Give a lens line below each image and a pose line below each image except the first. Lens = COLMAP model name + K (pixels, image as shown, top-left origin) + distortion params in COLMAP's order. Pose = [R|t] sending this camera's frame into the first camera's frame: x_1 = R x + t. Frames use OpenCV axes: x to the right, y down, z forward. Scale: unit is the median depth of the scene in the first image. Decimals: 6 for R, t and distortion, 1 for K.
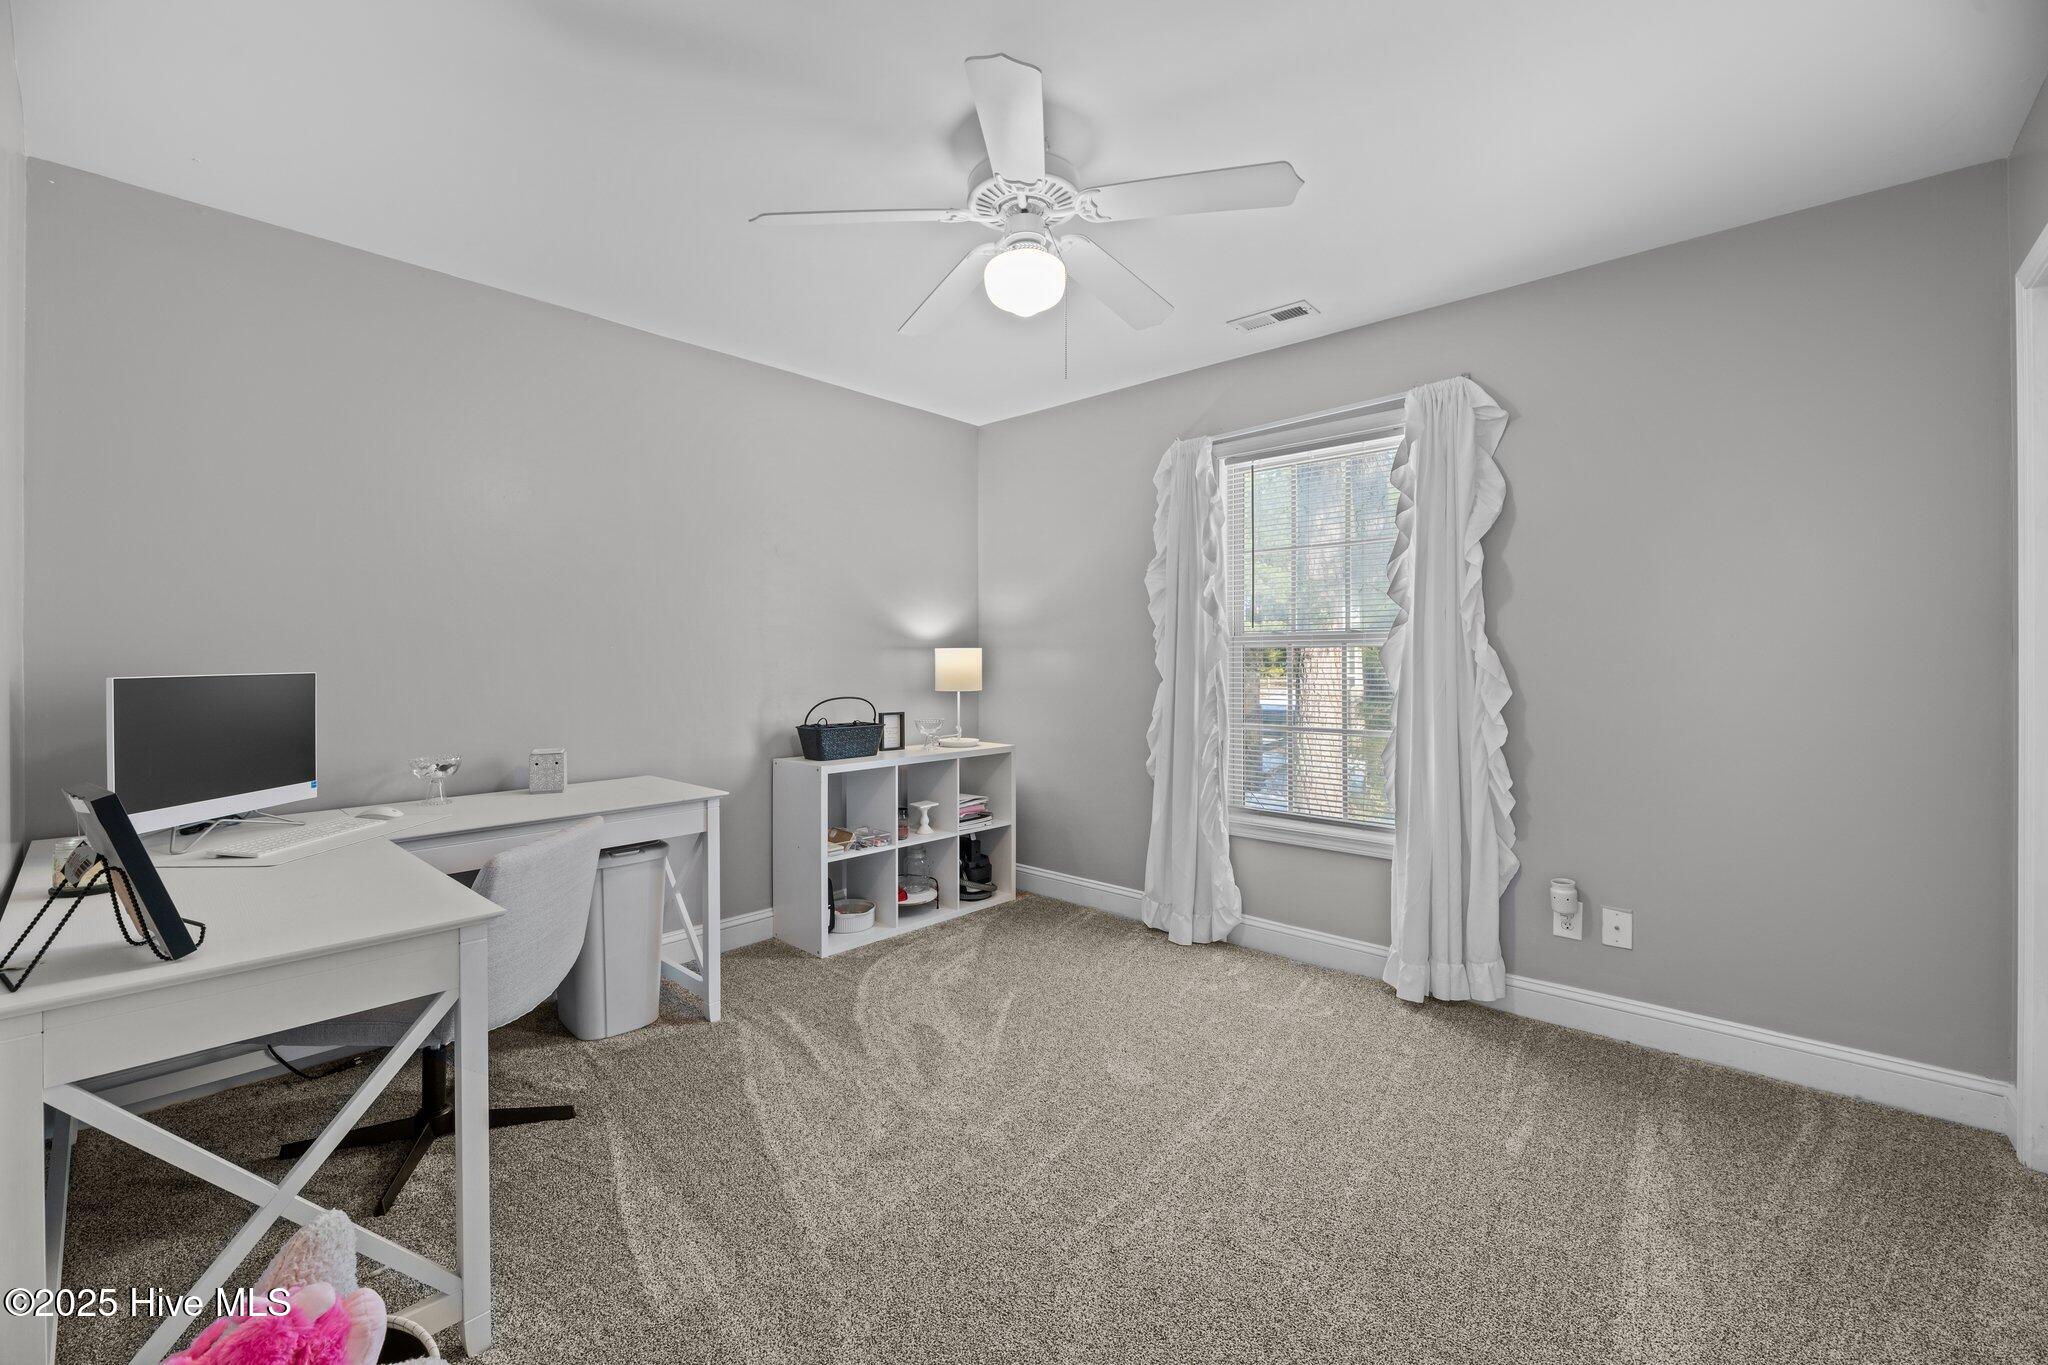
lens RADIAL K [[829.3, 0, 1023.7], [0, 829.3, 670.3], [0, 0, 1]] dist [0.000174, -0.002710]
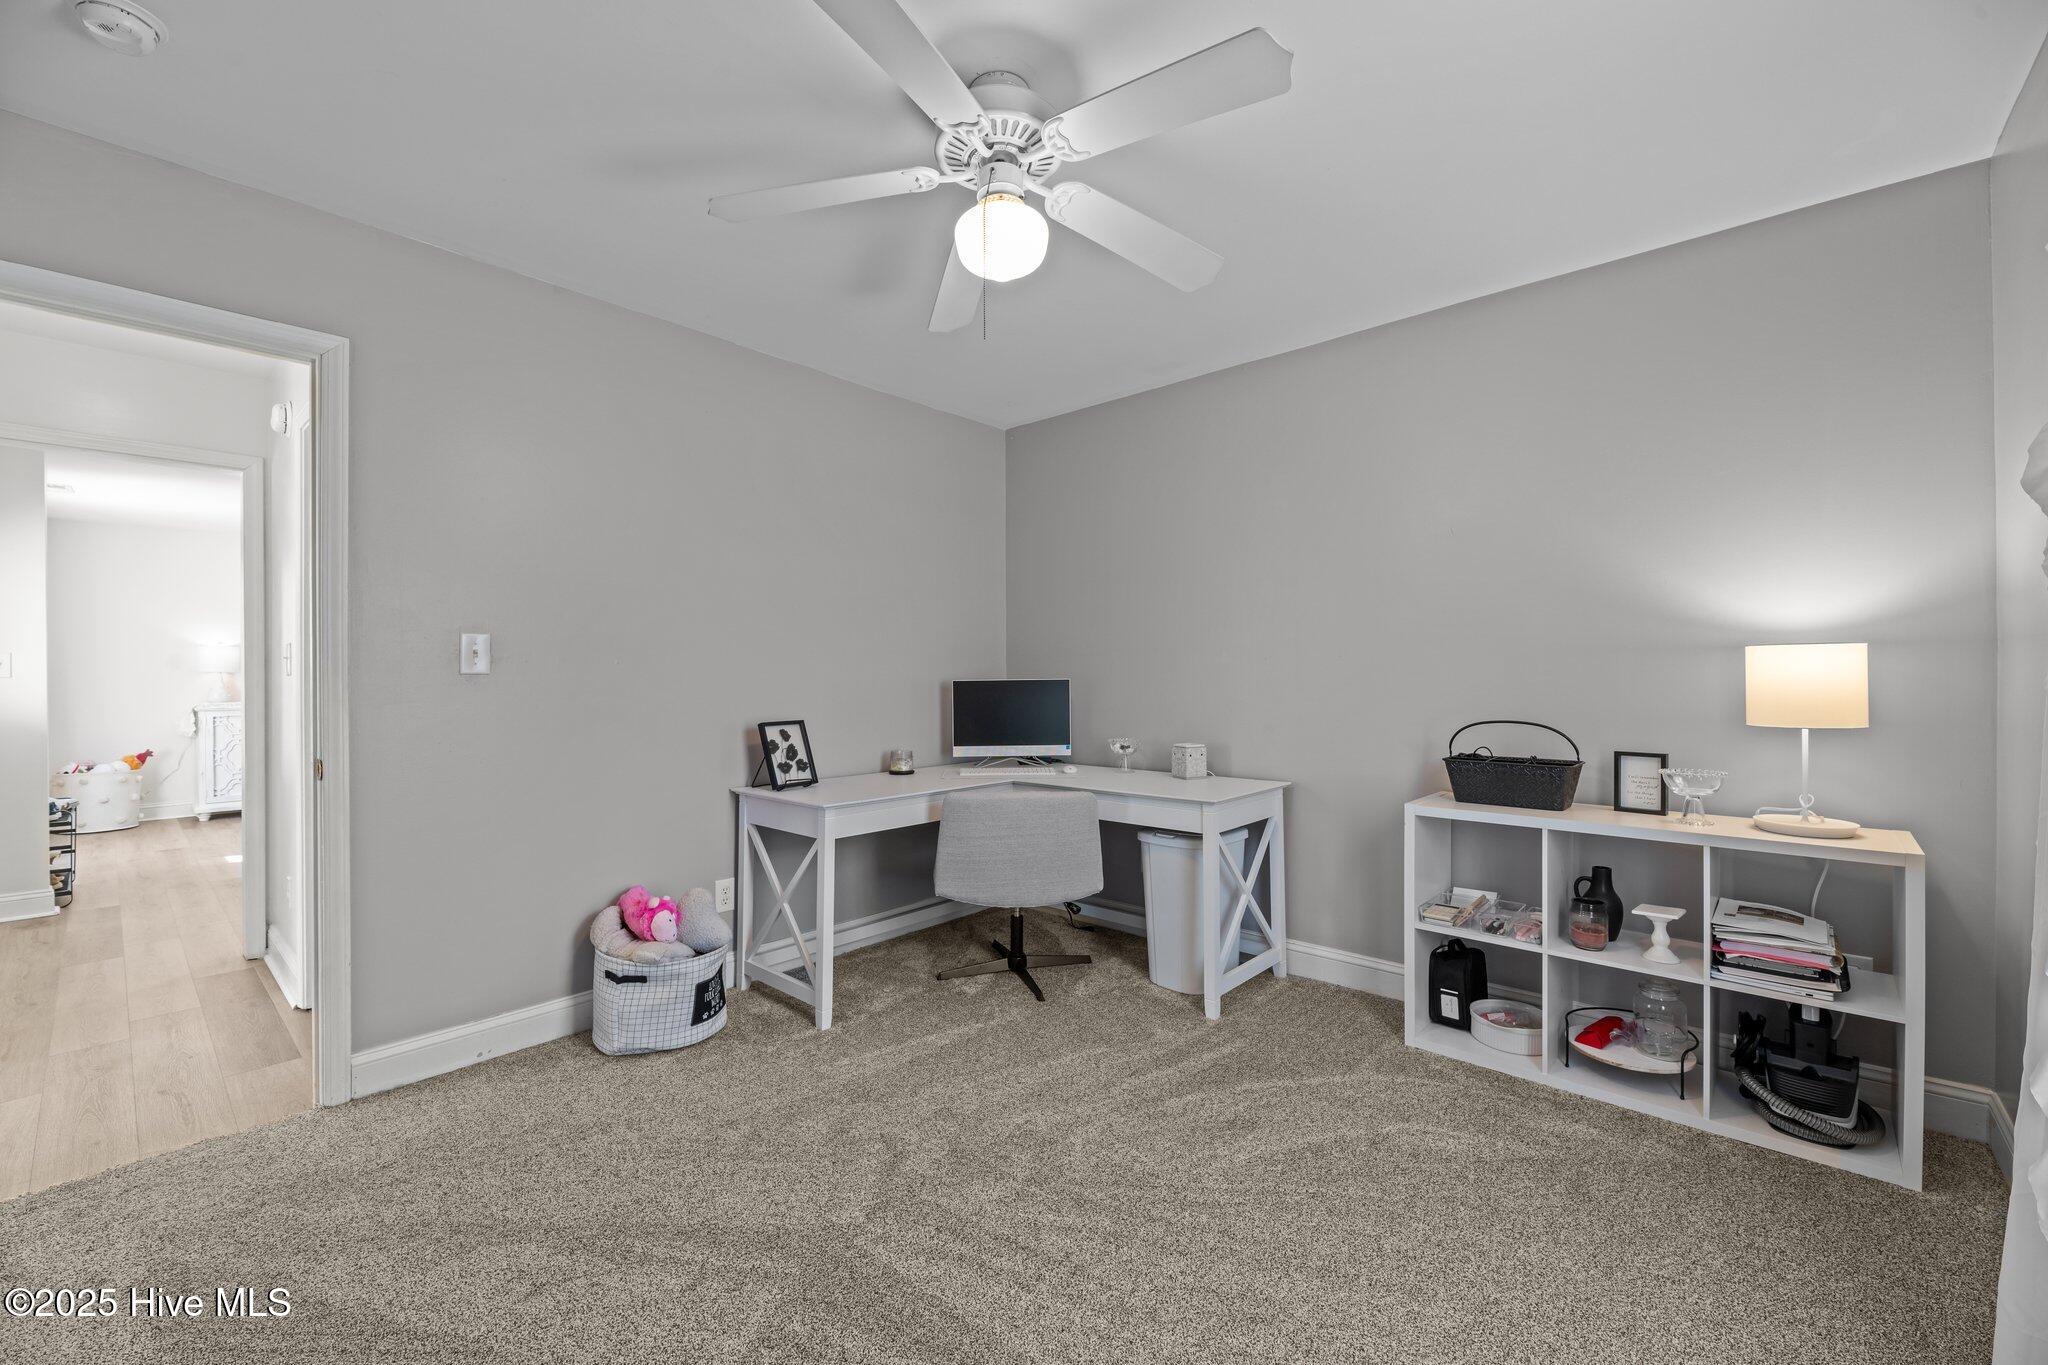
lens RADIAL K [[829.3, 0, 1020.9], [0, 829.3, 678.8], [0, 0, 1]] dist [0.000174, -0.002710]
pose [[-0.006110, 0.008991, -0.999941, 0.505873], [-0.006847, 0.999936, 0.009032, -0.007472], [0.999958, 0.006902, -0.006048, 0.581591]]
